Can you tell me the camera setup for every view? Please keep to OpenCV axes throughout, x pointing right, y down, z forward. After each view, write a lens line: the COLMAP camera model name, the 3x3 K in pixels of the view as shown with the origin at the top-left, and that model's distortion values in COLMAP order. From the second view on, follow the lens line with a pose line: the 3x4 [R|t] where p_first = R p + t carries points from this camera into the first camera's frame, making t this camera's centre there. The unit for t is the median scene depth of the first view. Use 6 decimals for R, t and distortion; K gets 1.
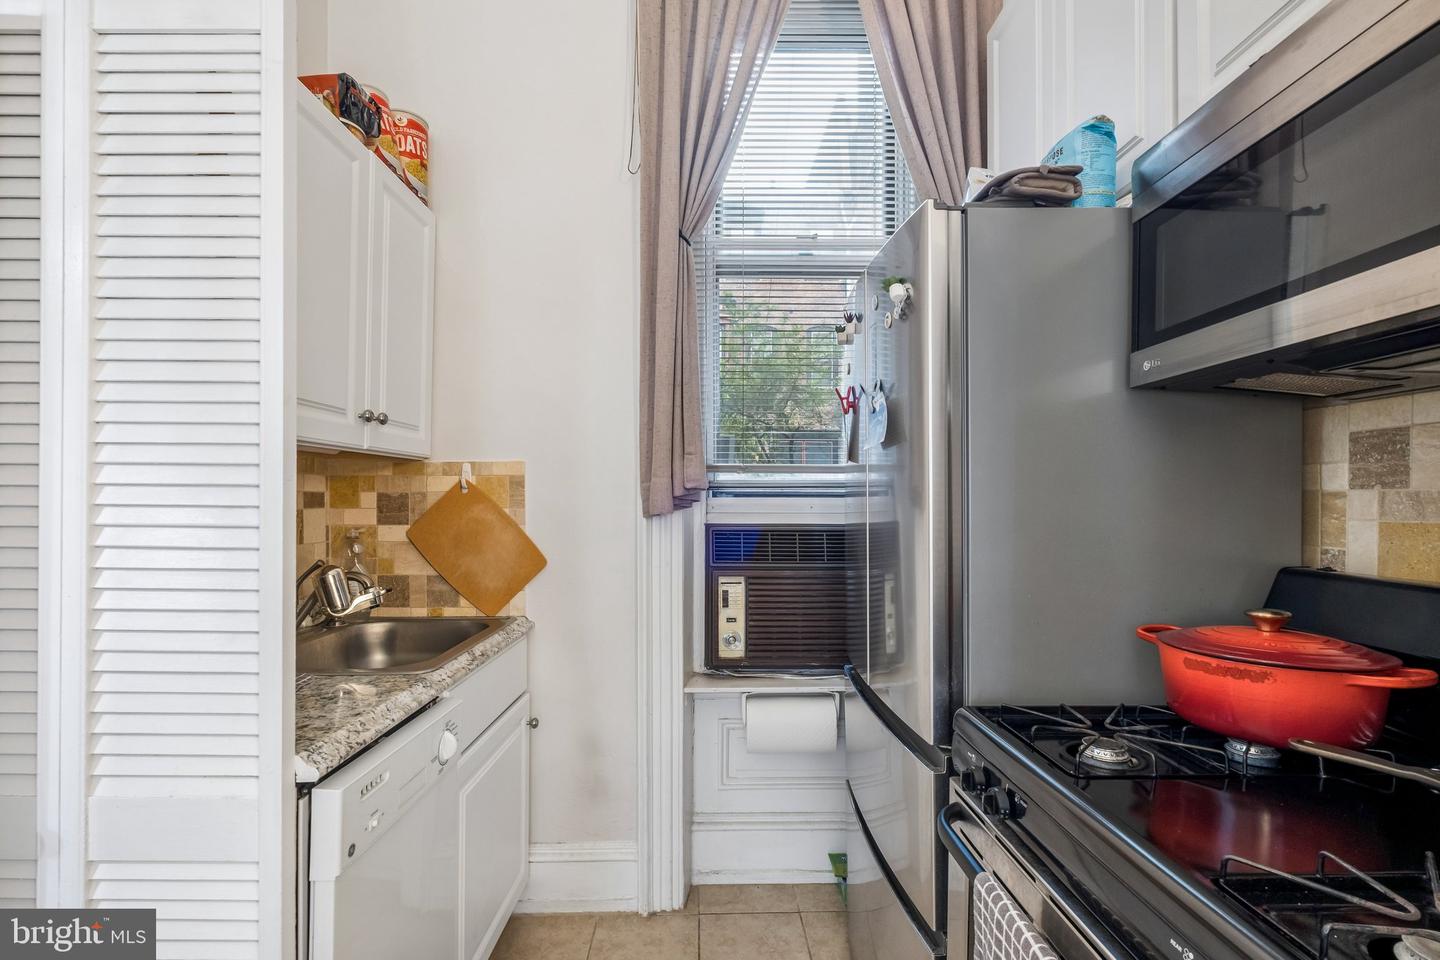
lens RADIAL K [[658.2, 0, 720.0], [0, 658.2, 480.0], [0, 0, 1]] dist [-0.001833, 0.000026]
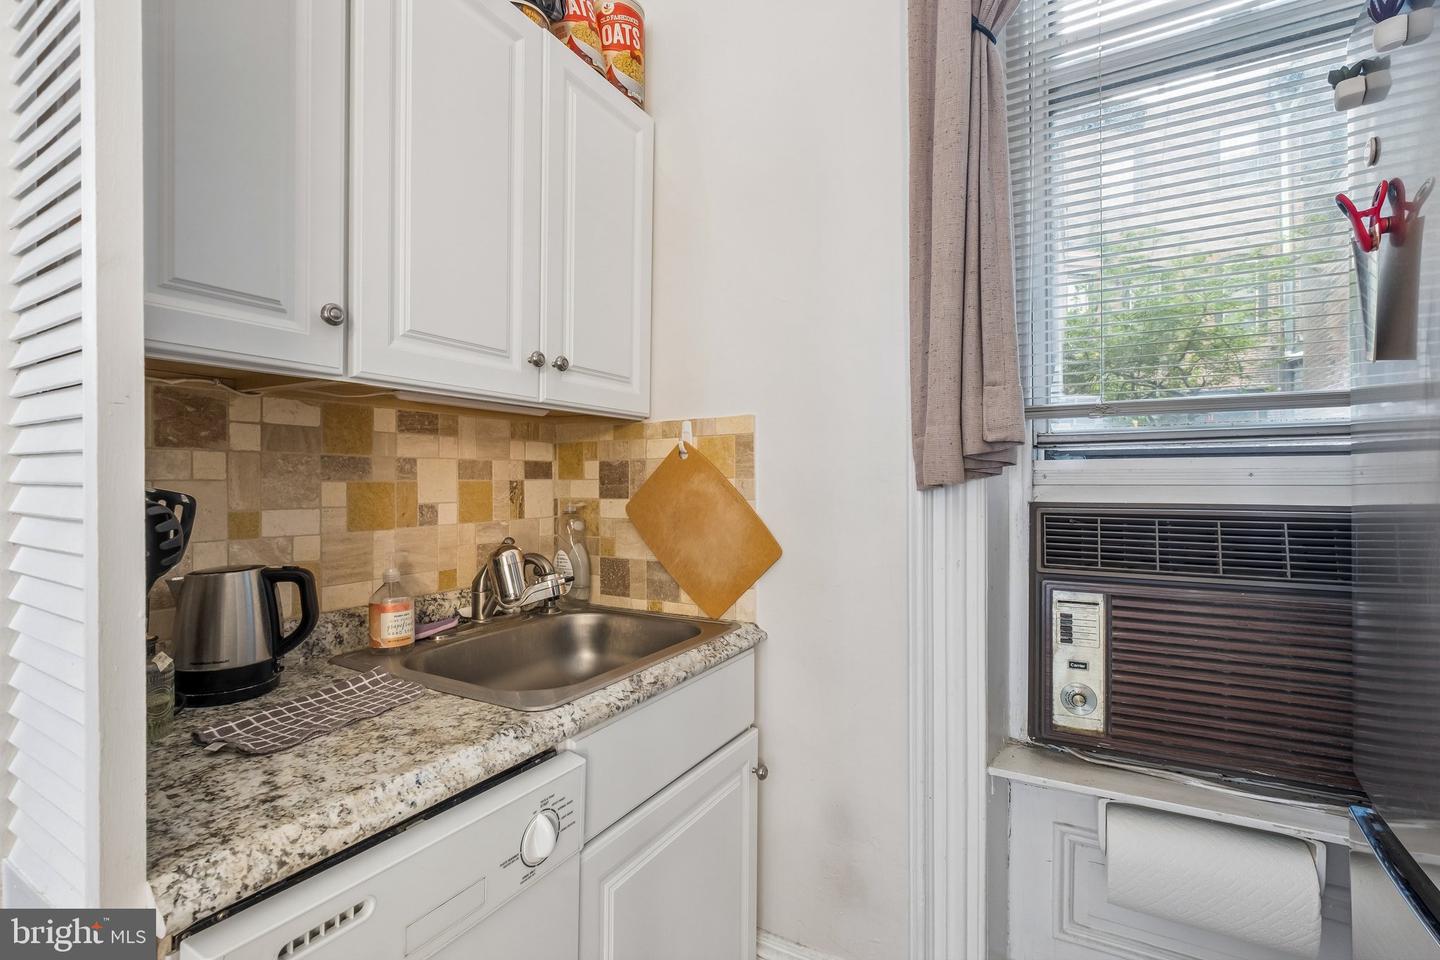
lens RADIAL K [[627.2, 0, 712.3], [0, 627.2, 483.8], [0, 0, 1]] dist [-0.006315, 0.000713]
pose [[0.855367, -0.003561, -0.518011, 0.029584], [0.019817, 0.999469, 0.025852, 0.030754], [0.517644, -0.032379, 0.854983, 0.375359]]
